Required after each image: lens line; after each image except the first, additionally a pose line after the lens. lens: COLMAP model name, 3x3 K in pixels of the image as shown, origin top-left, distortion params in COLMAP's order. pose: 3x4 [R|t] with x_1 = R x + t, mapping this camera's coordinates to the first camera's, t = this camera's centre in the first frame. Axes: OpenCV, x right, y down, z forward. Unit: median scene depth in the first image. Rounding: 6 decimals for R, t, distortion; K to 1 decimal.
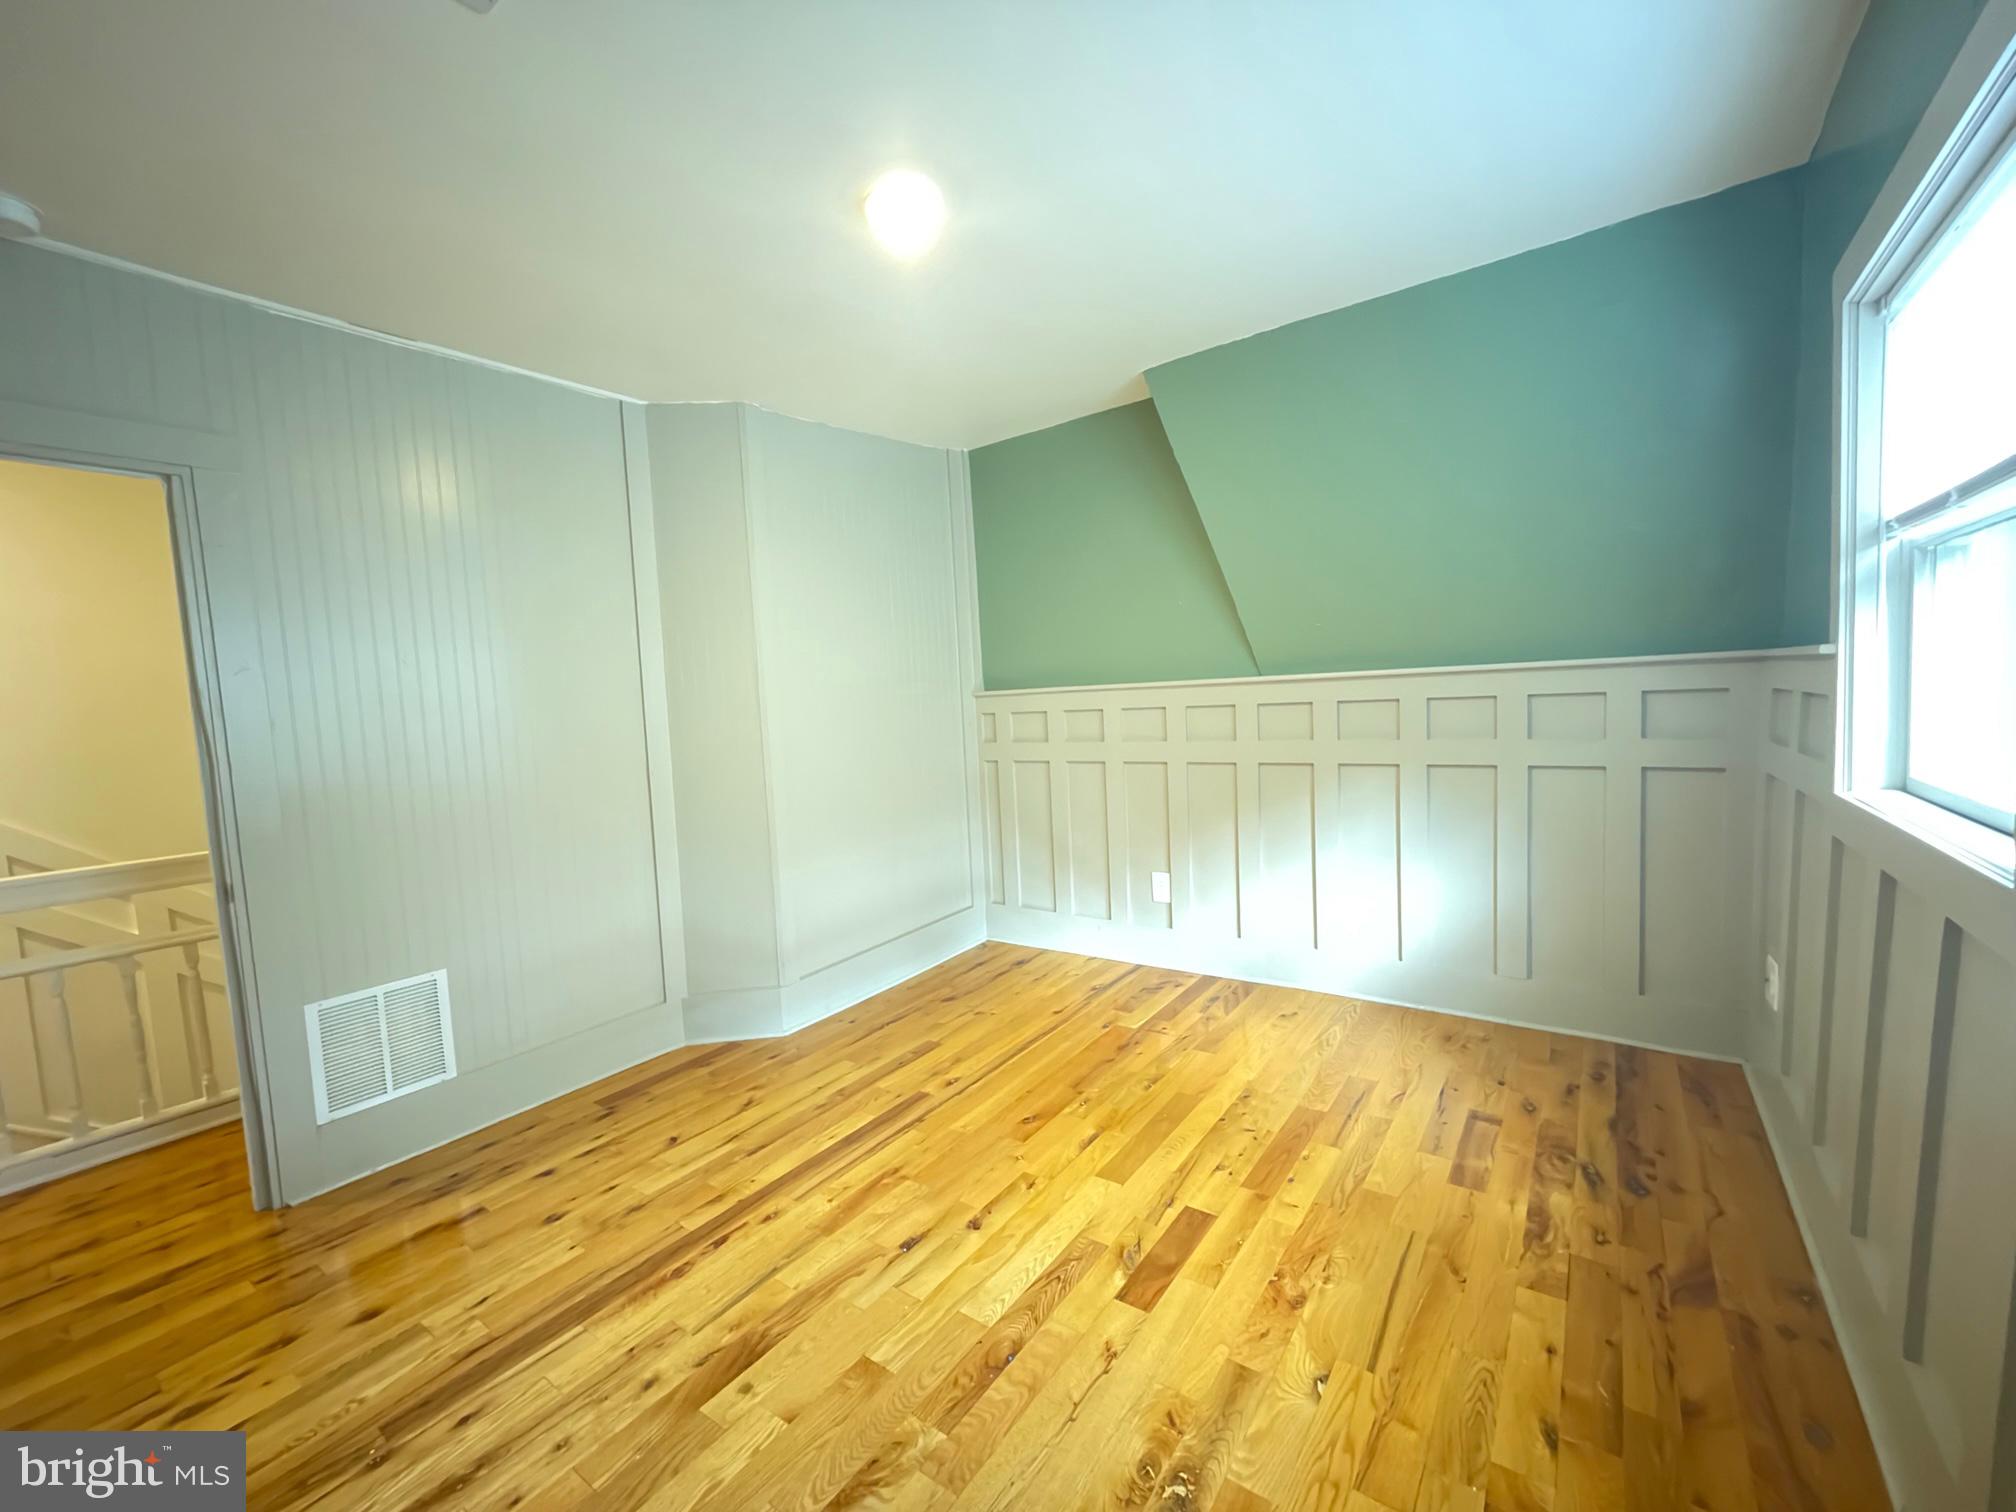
lens RADIAL K [[814.9, 0, 1008.7], [0, 814.9, 750.1], [0, 0, 1]] dist [-0.001648, -0.000092]
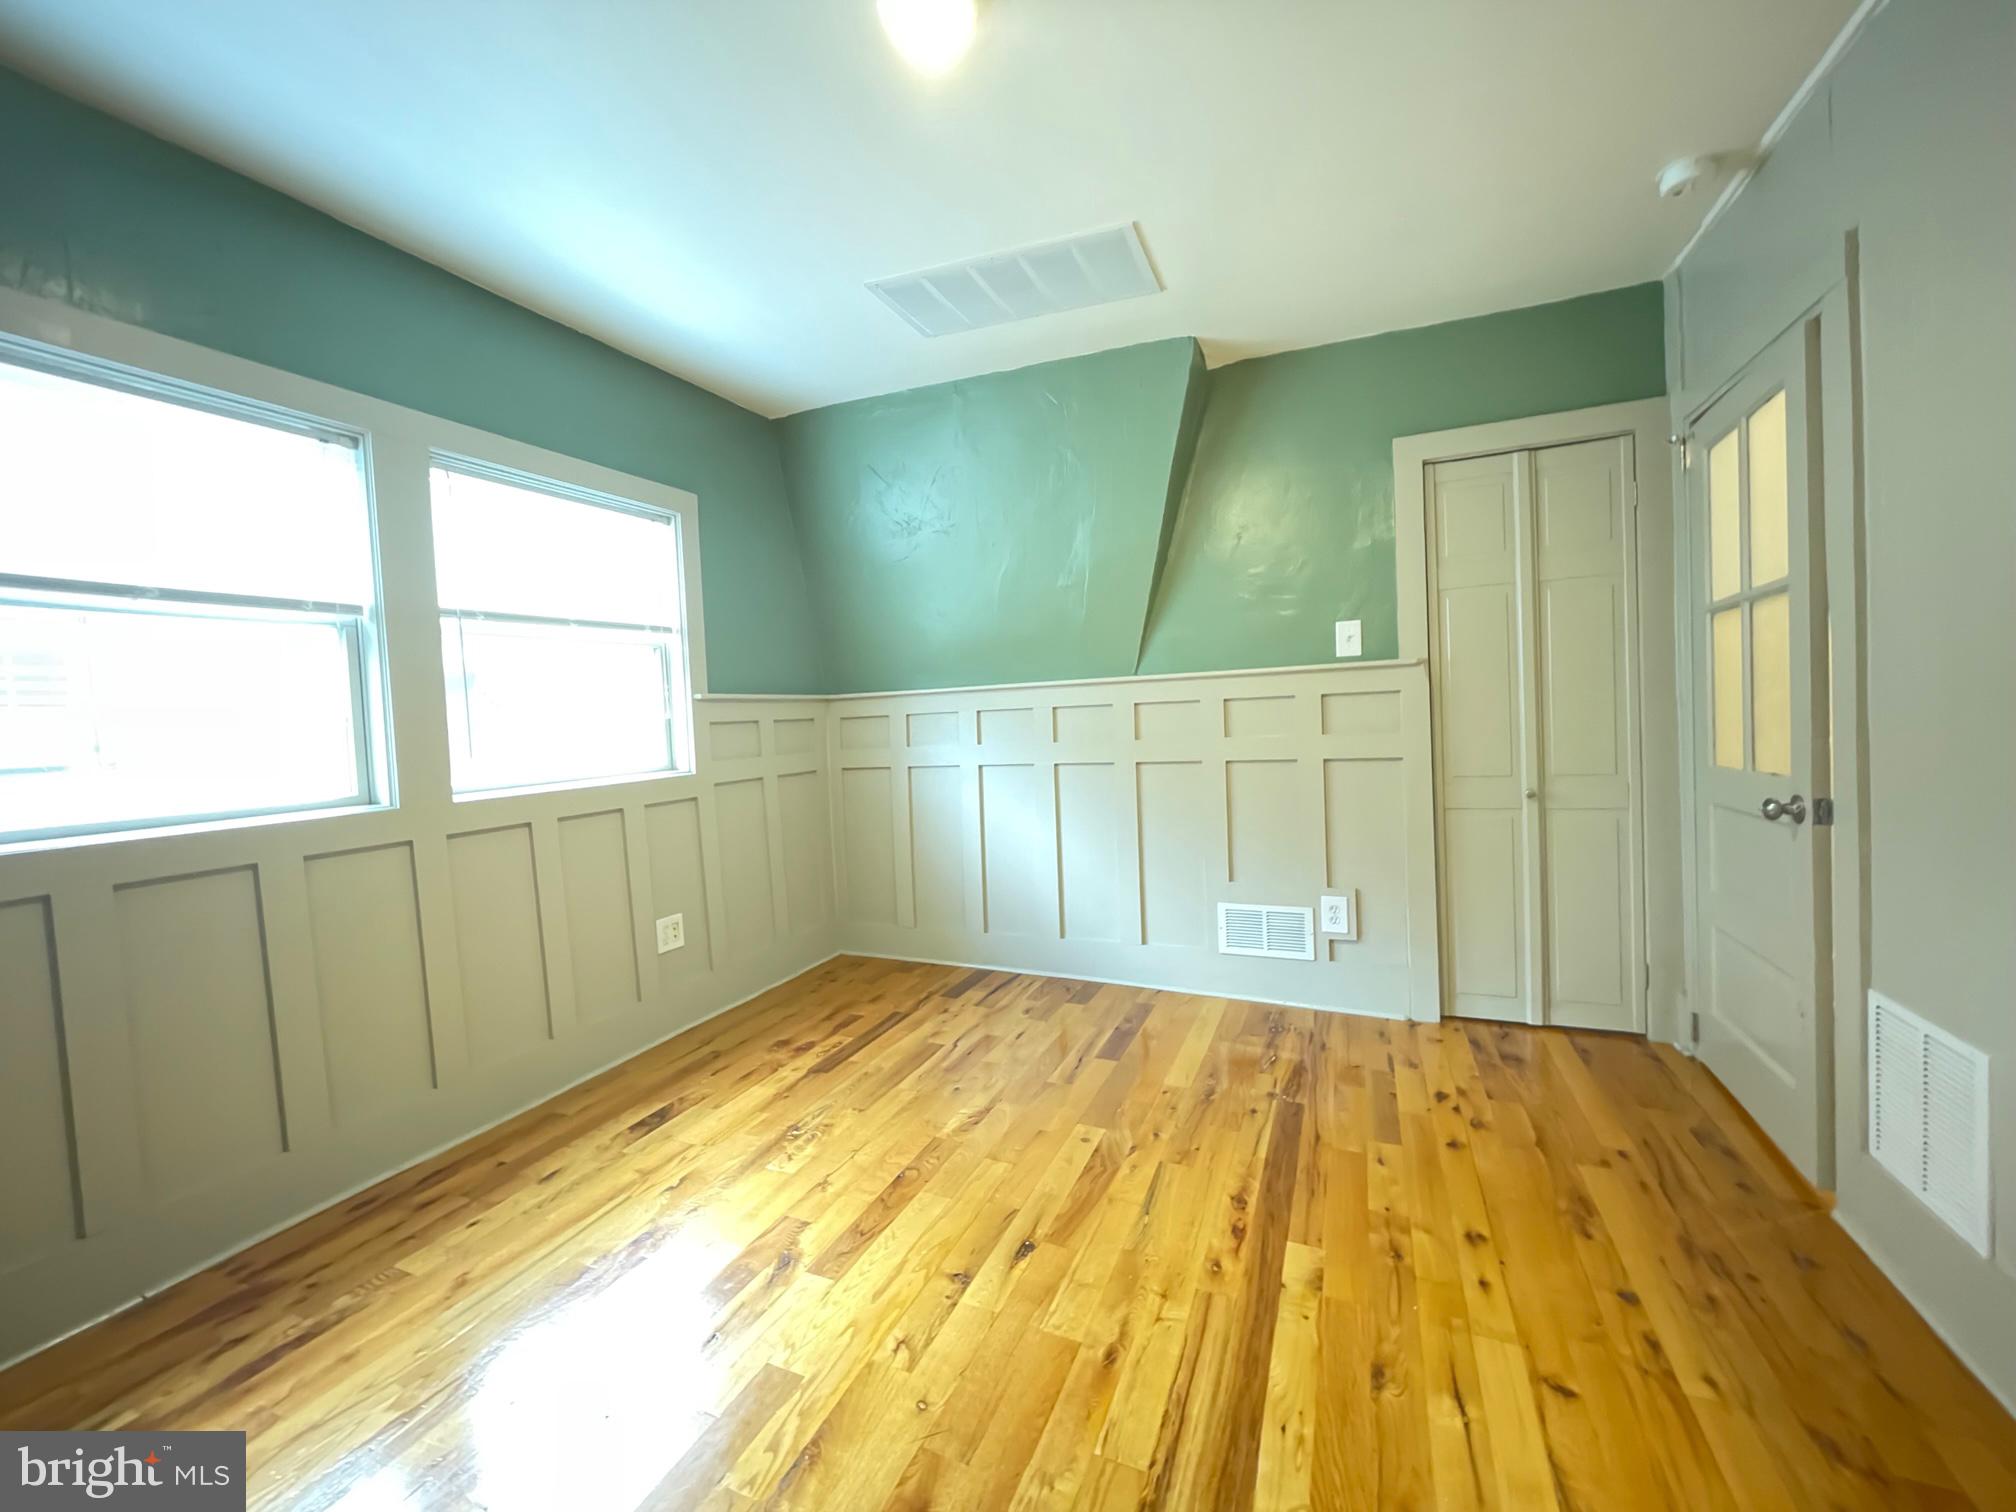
lens RADIAL K [[814.9, 0, 1008.7], [0, 814.9, 750.1], [0, 0, 1]] dist [-0.001648, -0.000092]
pose [[-0.969789, 0.106157, -0.219634, 0.040098], [0.081435, 0.989582, 0.118723, -0.064261], [0.229949, 0.097251, -0.968331, 1.808817]]
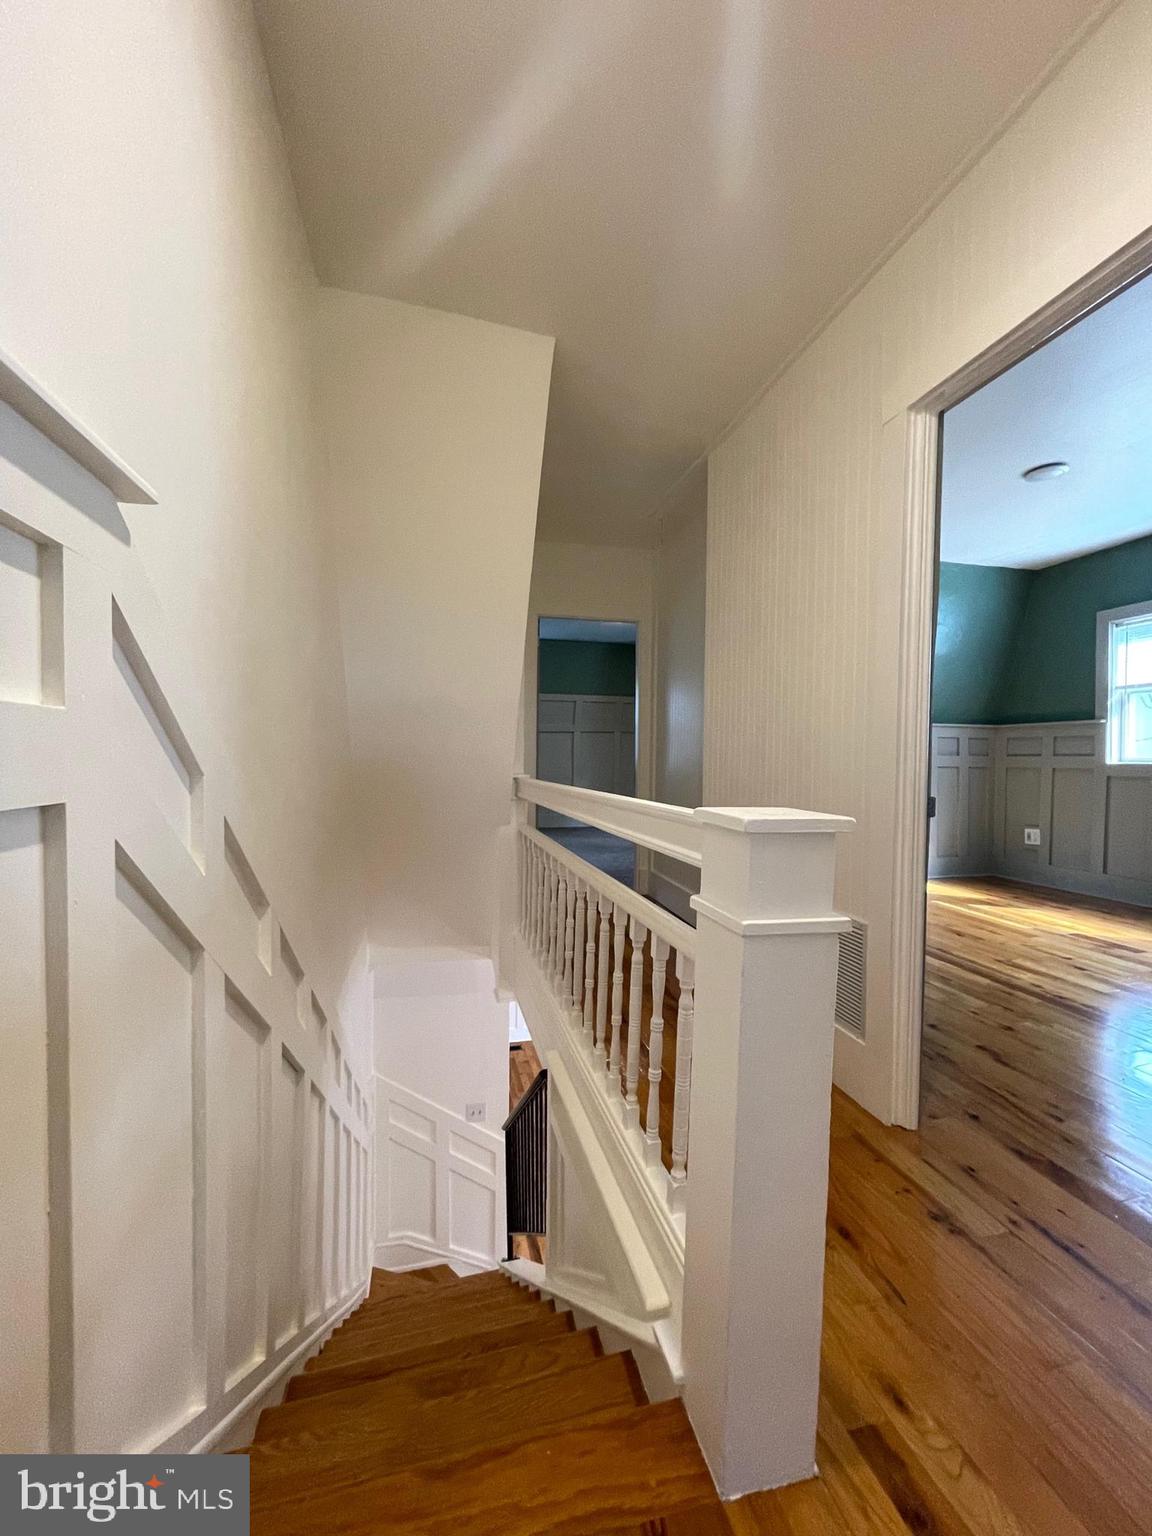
lens RADIAL K [[620.9, 0, 576.0], [0, 620.9, 768.0], [0, 0, 1]] dist [-0.001648, -0.000092]
pose [[0.640272, 0.043324, 0.766926, -2.106069], [0.008024, 0.997977, -0.063075, 0.190223], [-0.768106, 0.046539, 0.638629, 0.947140]]
